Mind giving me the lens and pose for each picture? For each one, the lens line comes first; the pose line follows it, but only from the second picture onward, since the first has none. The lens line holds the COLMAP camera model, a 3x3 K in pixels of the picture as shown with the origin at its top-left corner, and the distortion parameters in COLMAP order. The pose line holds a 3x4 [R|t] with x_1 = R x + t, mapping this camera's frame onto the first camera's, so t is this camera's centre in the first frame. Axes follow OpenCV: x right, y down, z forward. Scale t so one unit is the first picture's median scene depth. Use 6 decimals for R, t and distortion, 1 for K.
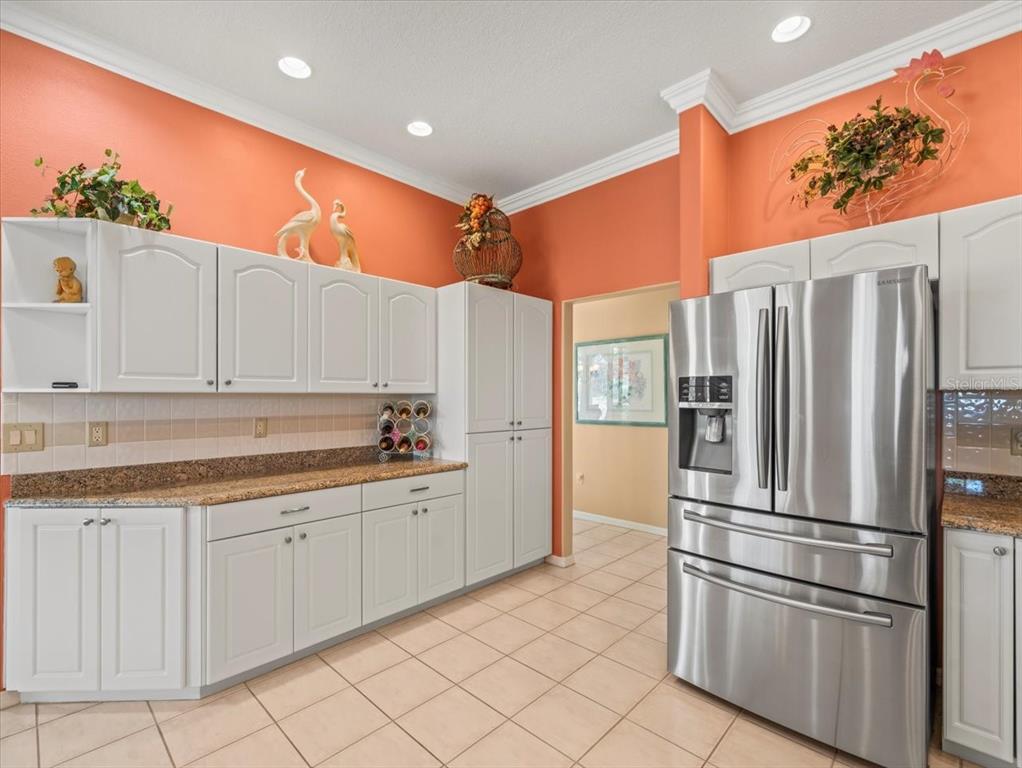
lens RADIAL K [[470.3, 0, 510.2], [0, 470.3, 394.6], [0, 0, 1]] dist [0.000425, 0.001291]
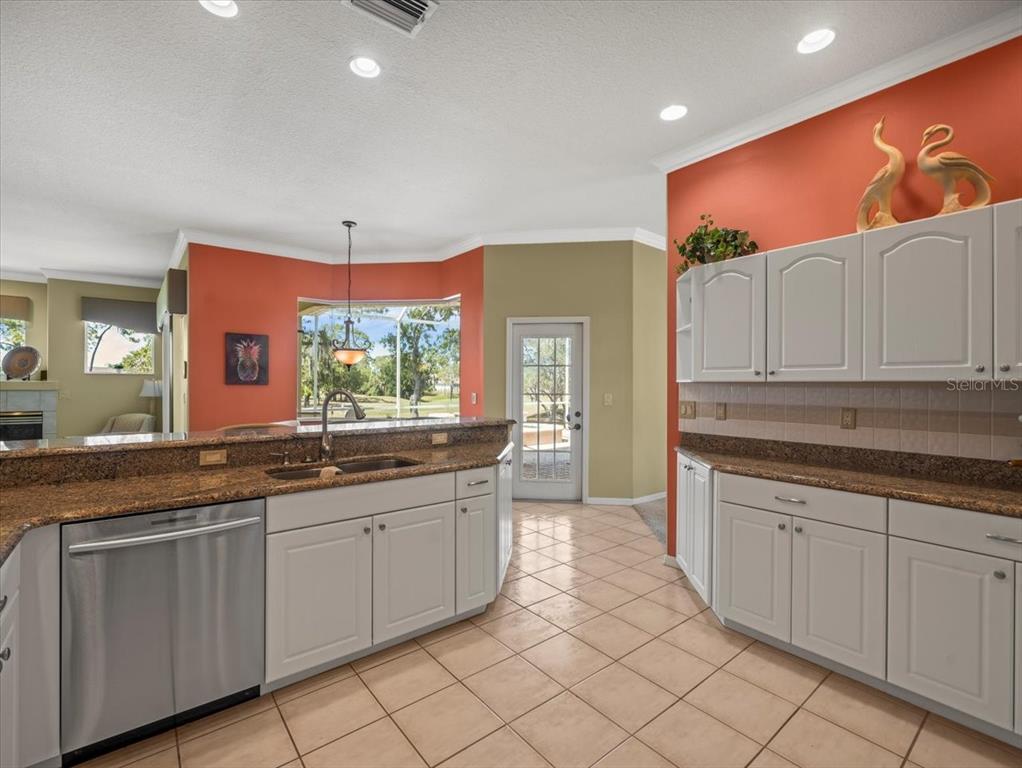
lens RADIAL K [[470.3, 0, 504.9], [0, 470.3, 381.5], [0, 0, 1]] dist [0.000425, 0.001291]
pose [[-0.135863, -0.005957, -0.990710, 0.537879], [-0.000603, 0.999982, -0.005930, 0.002114], [0.990727, -0.000208, -0.135864, 0.475822]]
